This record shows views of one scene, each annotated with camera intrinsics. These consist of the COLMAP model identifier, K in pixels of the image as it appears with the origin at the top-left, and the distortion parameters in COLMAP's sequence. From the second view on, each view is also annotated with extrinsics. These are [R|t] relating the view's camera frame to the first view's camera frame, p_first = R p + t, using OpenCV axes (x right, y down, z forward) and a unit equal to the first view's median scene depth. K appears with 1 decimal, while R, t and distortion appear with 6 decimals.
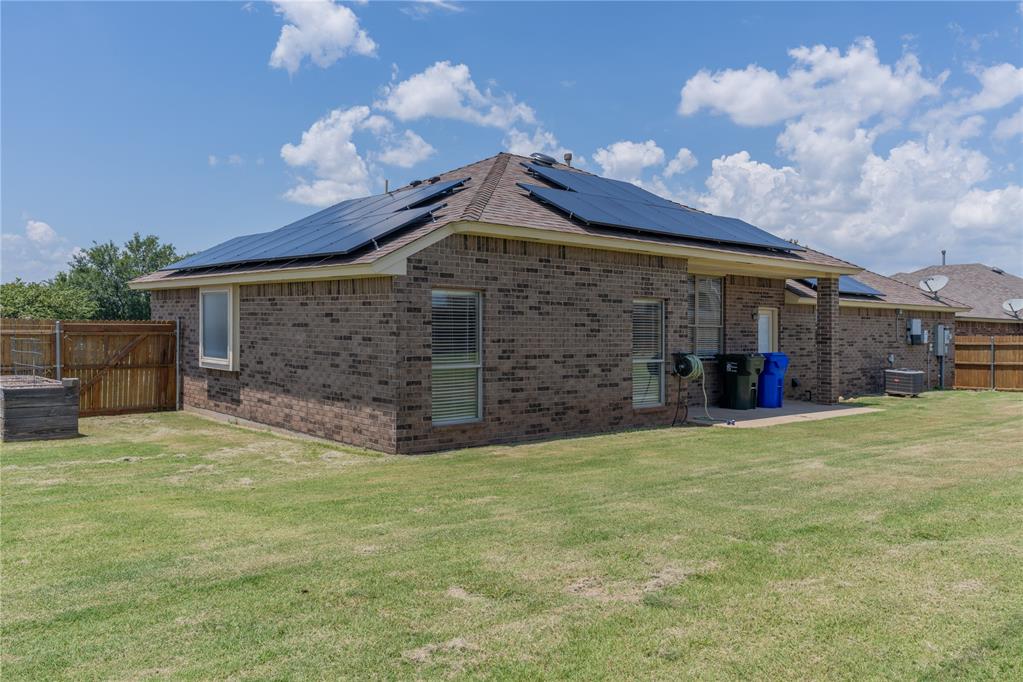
lens RADIAL K [[774.0, 0, 513.9], [0, 774.0, 332.8], [0, 0, 1]] dist [0.007646, 0.002501]
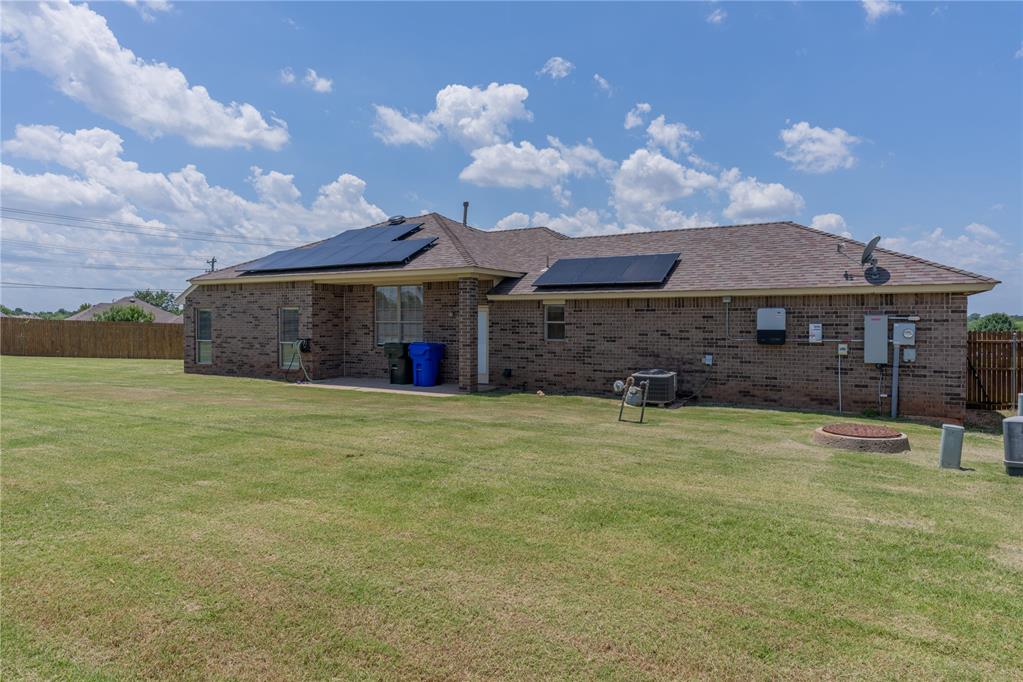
lens RADIAL K [[617.3, 0, 511.8], [0, 617.3, 346.8], [0, 0, 1]] dist [-0.016242, -0.000090]
pose [[0.355903, 0.024405, -0.934204, 1.787865], [-0.005859, 0.999698, 0.023884, 0.010625], [0.934505, -0.003027, 0.355938, 1.057400]]
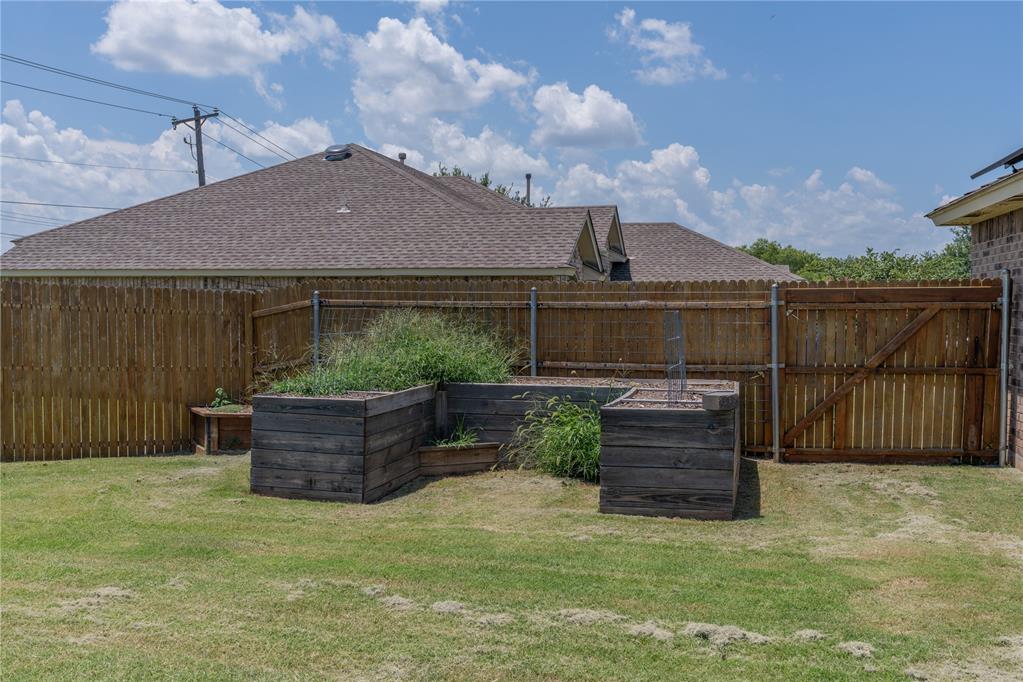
lens RADIAL K [[988.3, 0, 512.5], [0, 988.3, 341.7], [0, 0, 1]] dist [0.017832, 0.000000]
pose [[0.573822, 0.010976, -0.818907, -0.134661], [0.004098, 0.999859, 0.016273, 0.015583], [0.818970, -0.012694, 0.573696, 0.505573]]
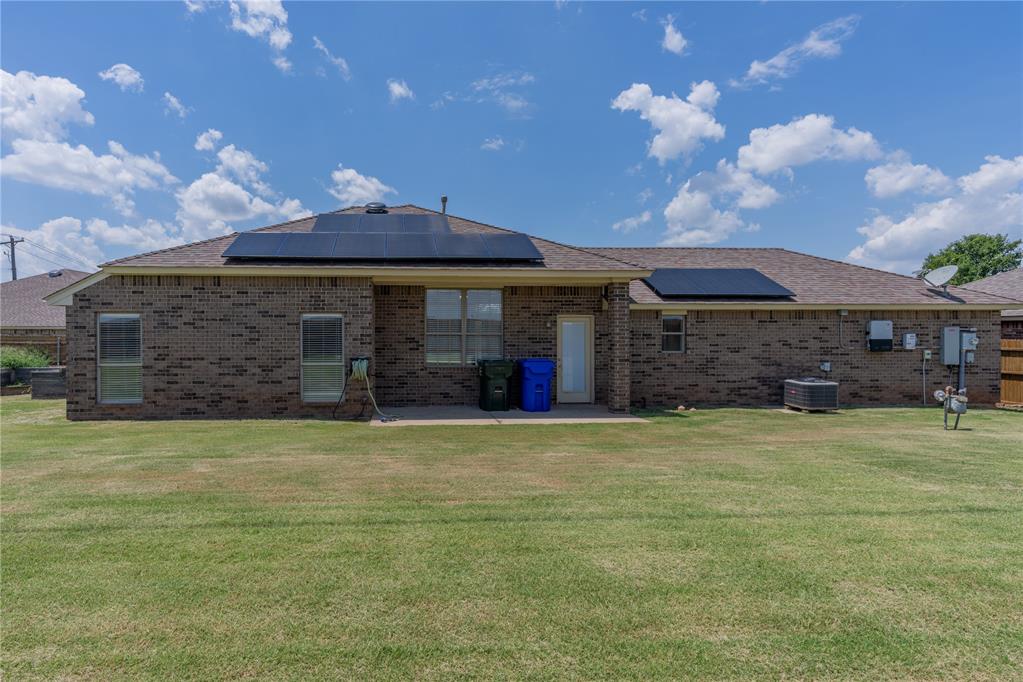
lens RADIAL K [[559.0, 0, 506.5], [0, 559.0, 339.2], [0, 0, 1]] dist [-0.005989, -0.001820]
pose [[0.809869, -0.008849, -0.586545, 1.003059], [0.007108, 0.999961, -0.005271, 0.004714], [0.586568, 0.000100, 0.809900, 0.496413]]
